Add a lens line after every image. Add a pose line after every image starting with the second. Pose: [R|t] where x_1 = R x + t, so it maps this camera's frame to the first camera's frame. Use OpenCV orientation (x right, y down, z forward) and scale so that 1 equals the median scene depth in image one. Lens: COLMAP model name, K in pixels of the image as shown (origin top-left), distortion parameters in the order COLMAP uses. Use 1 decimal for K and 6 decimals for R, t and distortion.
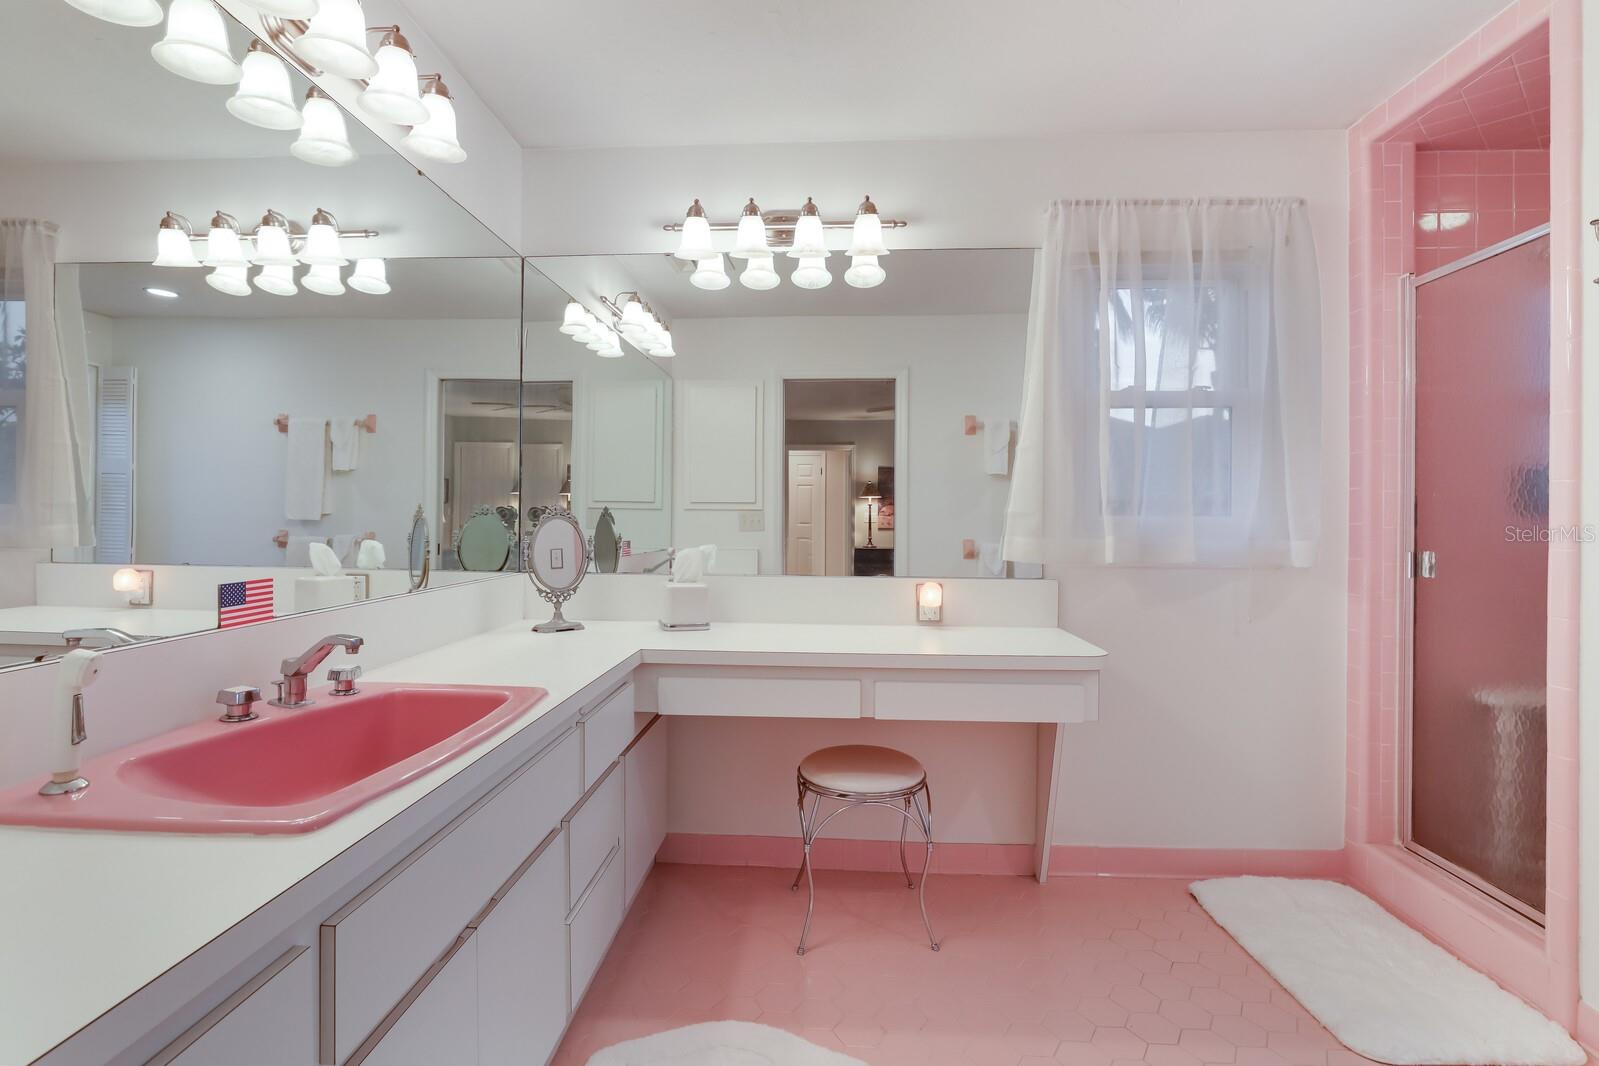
lens RADIAL K [[777.8, 0, 794.7], [0, 777.8, 524.3], [0, 0, 1]] dist [-0.002282, -0.000101]
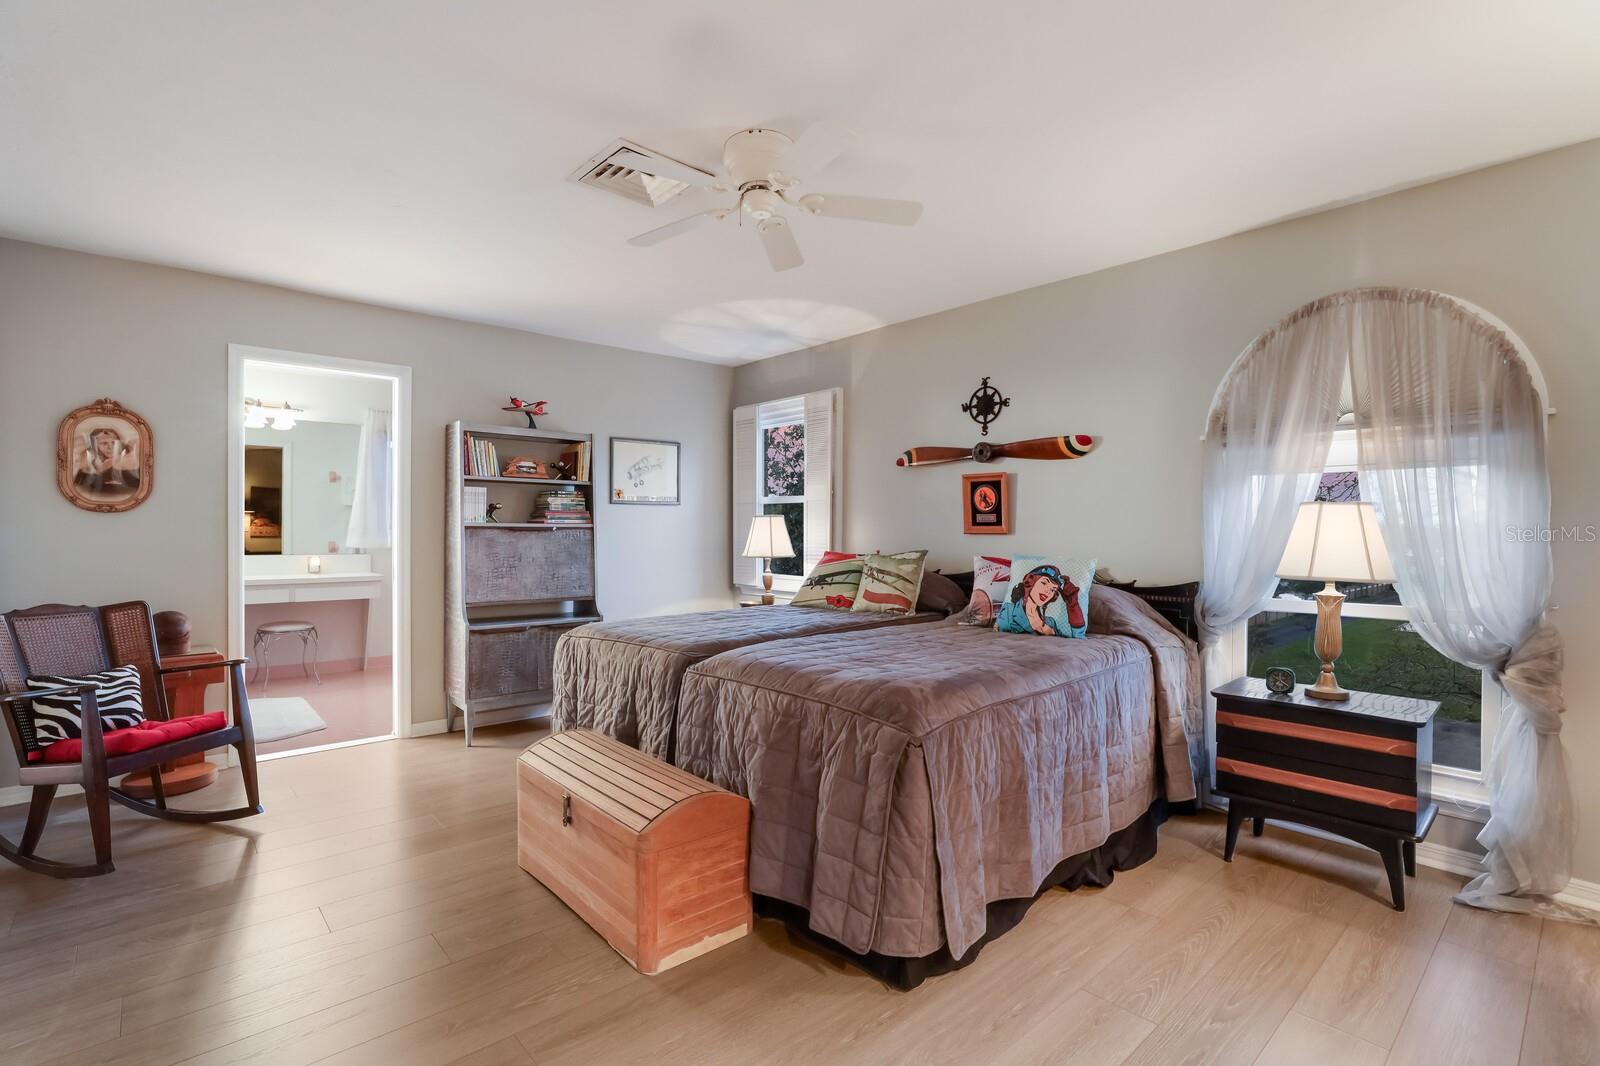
lens RADIAL K [[754.9, 0, 795.7], [0, 754.9, 526.0], [0, 0, 1]] dist [-0.003682, -0.000117]
pose [[0.714562, -0.000304, 0.699572, -0.410129], [0.005893, 0.999967, -0.005584, 0.001416], [-0.699547, 0.008113, 0.714540, -1.785283]]
